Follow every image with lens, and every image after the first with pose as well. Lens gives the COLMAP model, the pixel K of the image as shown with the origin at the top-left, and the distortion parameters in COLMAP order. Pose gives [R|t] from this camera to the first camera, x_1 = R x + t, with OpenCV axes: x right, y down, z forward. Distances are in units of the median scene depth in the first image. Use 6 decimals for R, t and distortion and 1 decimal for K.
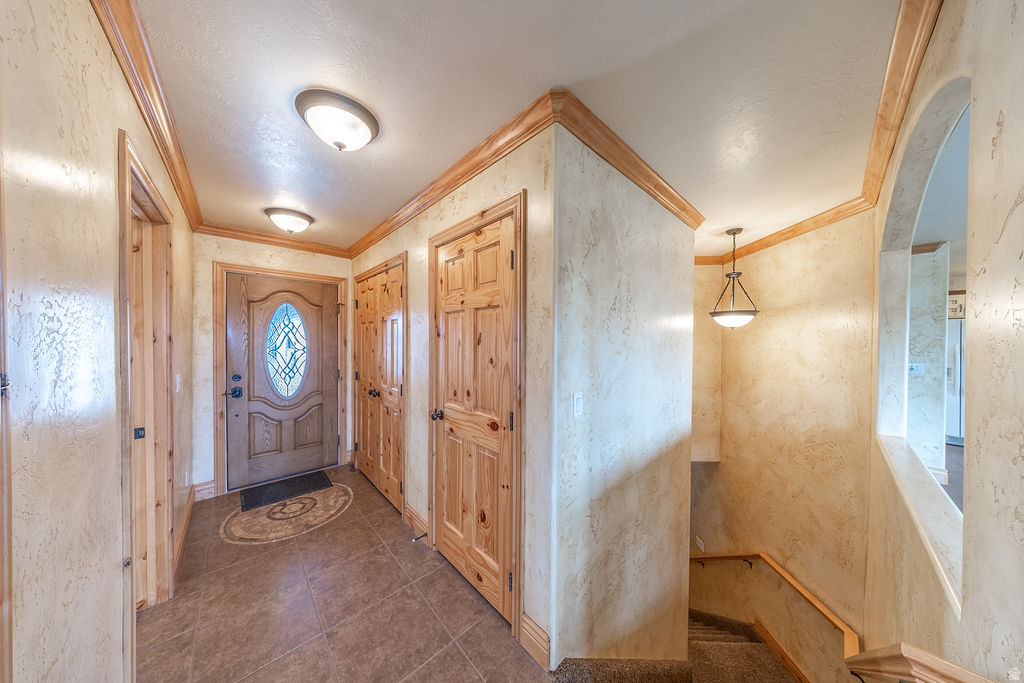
lens RADIAL K [[297.3, 0, 512.9], [0, 297.3, 342.5], [0, 0, 1]] dist [-0.005304, 0.001183]
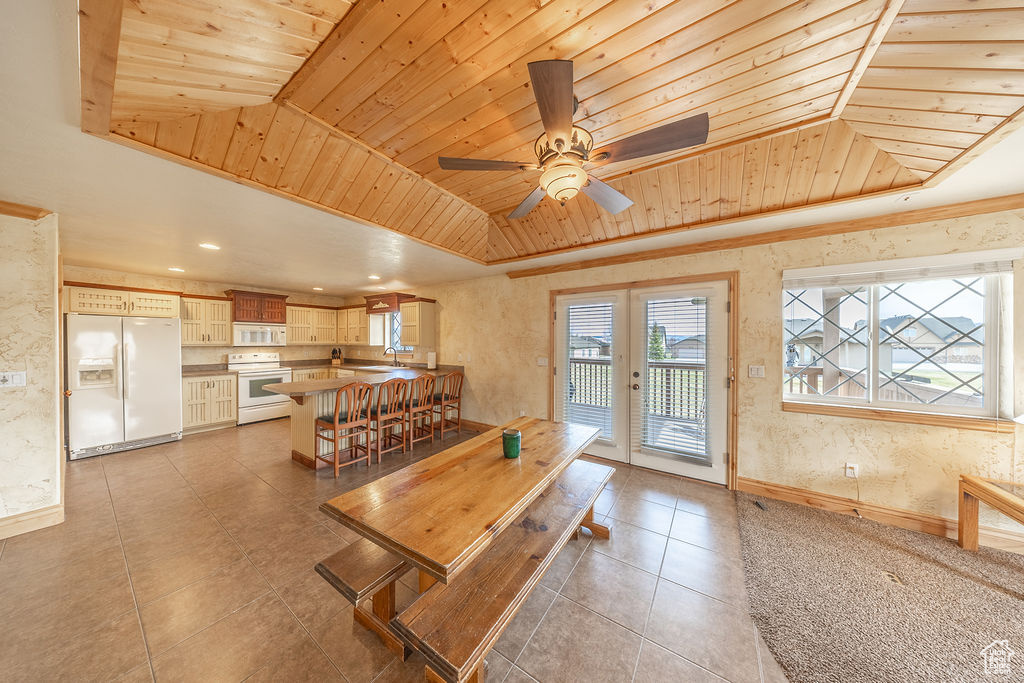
lens RADIAL K [[297.3, 0, 512.5], [0, 297.3, 343.0], [0, 0, 1]] dist [-0.005304, 0.001183]
pose [[-0.229112, -0.011123, 0.973337, 0.423408], [0.010255, 0.999852, 0.013839, 0.004483], [-0.973346, 0.013152, -0.228964, 0.005707]]
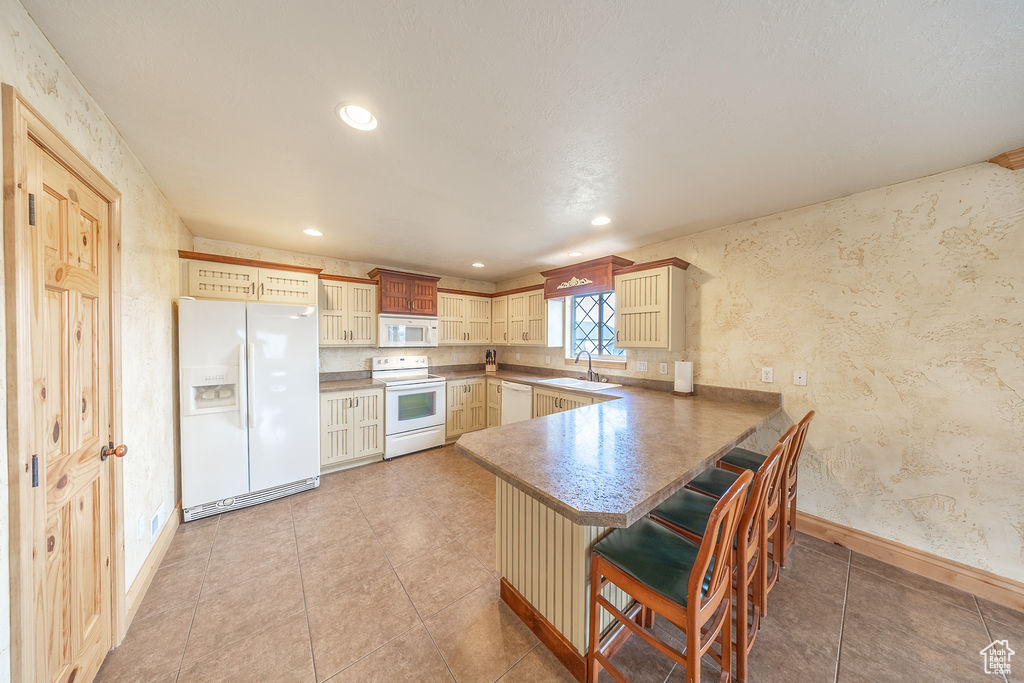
lens RADIAL K [[297.3, 0, 514.1], [0, 297.3, 343.5], [0, 0, 1]] dist [-0.005304, 0.001183]
pose [[0.061671, -0.017294, 0.997947, 1.247948], [0.011832, 0.999792, 0.016595, 0.001036], [-0.998026, 0.010784, 0.061863, 0.537531]]
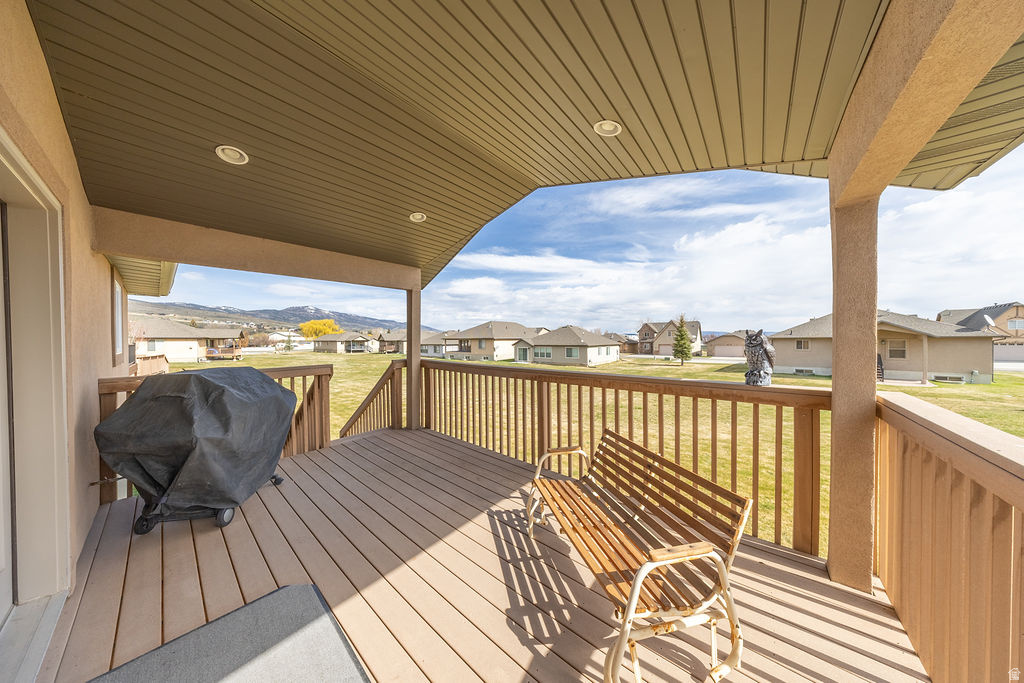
lens RADIAL K [[297.3, 0, 511.5], [0, 297.3, 342.9], [0, 0, 1]] dist [-0.005304, 0.001183]
pose [[-0.117078, -0.015249, 0.993006, 1.046985], [0.018676, 0.999671, 0.017553, 0.050700], [-0.992947, 0.020601, -0.116755, -1.232823]]
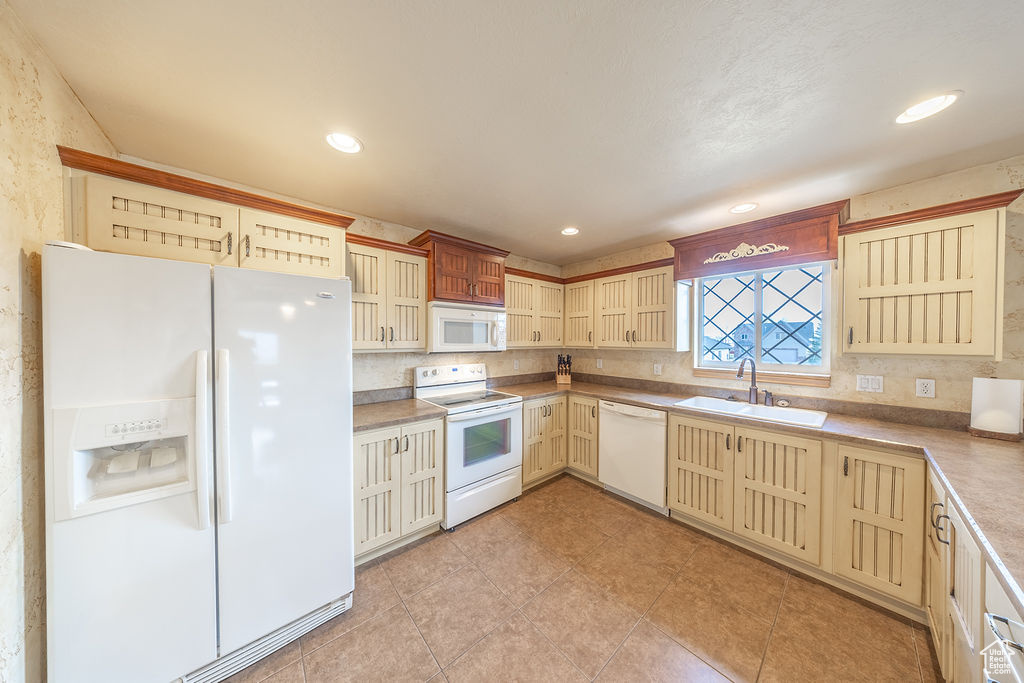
lens RADIAL K [[297.3, 0, 512.1], [0, 297.3, 343.7], [0, 0, 1]] dist [-0.005304, 0.001183]
pose [[0.044471, -0.015020, 0.998898, 1.644720], [0.012227, 0.999820, 0.014490, -0.002660], [-0.998936, 0.011569, 0.044646, 0.911078]]
